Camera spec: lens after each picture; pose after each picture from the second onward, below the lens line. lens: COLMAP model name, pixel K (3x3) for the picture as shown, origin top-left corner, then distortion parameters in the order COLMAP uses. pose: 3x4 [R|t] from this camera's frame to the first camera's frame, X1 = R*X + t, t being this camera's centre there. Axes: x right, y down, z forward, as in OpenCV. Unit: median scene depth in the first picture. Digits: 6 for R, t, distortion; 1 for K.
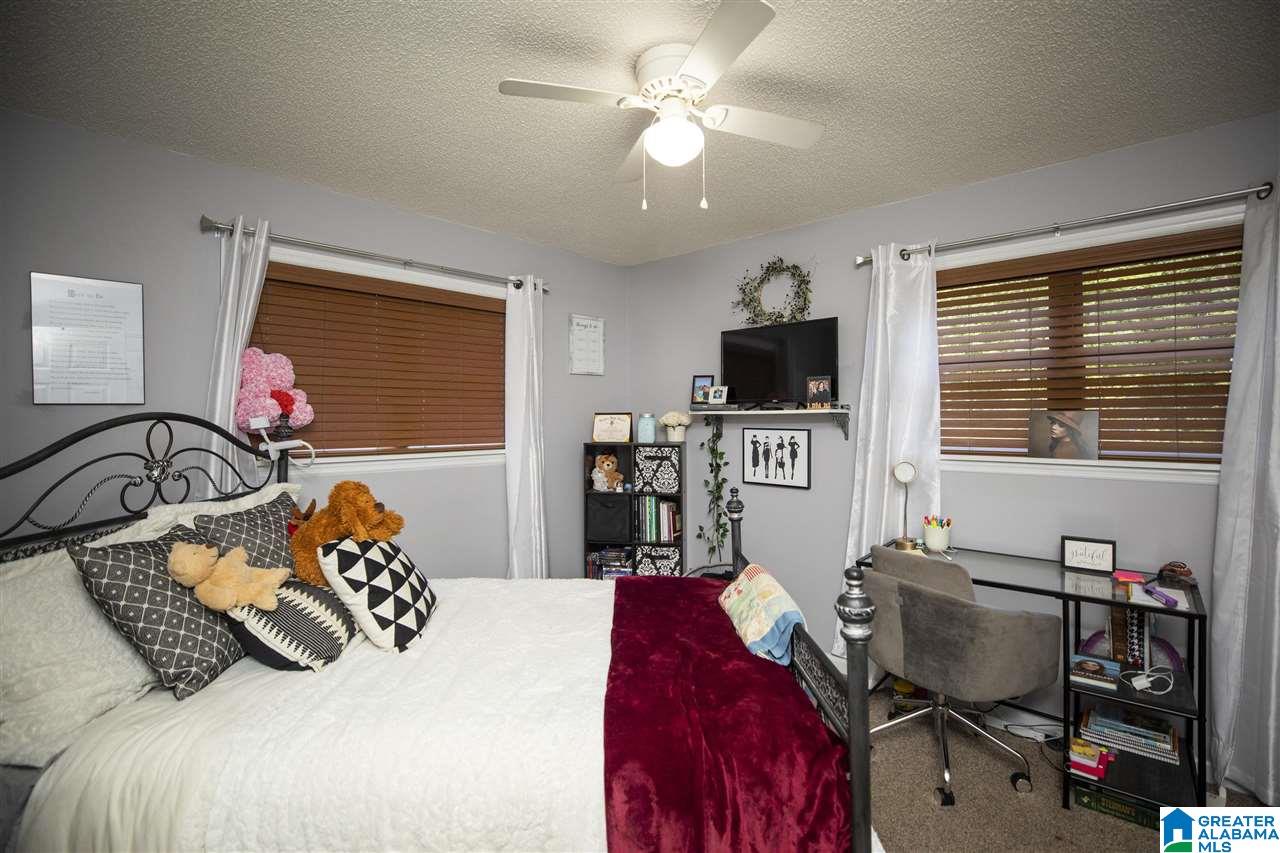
lens RADIAL K [[585.8, 0, 636.0], [0, 585.8, 425.6], [0, 0, 1]] dist [-0.028889, 0.006574]
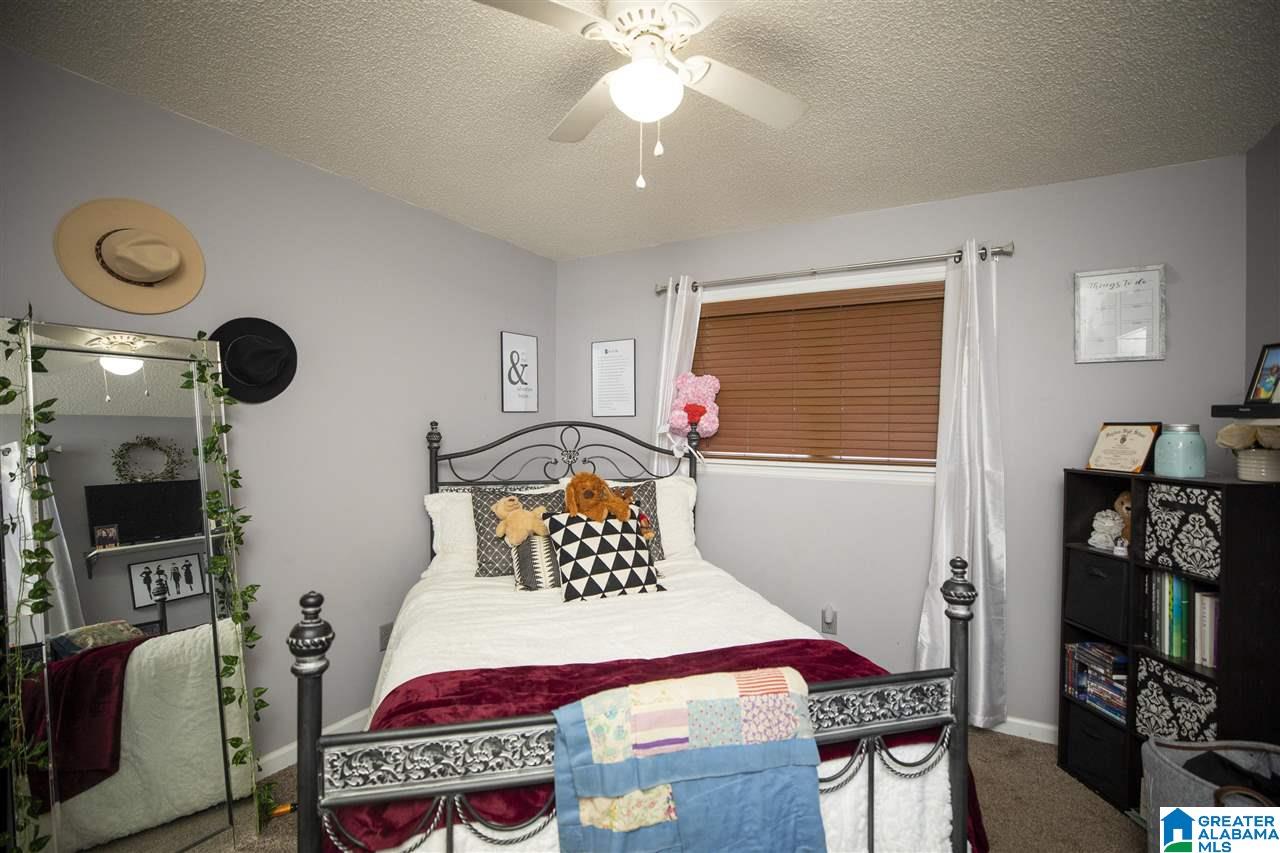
lens RADIAL K [[585.8, 0, 636.0], [0, 585.8, 425.6], [0, 0, 1]] dist [-0.028889, 0.006574]
pose [[0.259392, 0.005988, -0.965753, 0.417460], [-0.023610, 0.999721, -0.000142, -0.007191], [0.965483, 0.022838, 0.259461, 0.374634]]
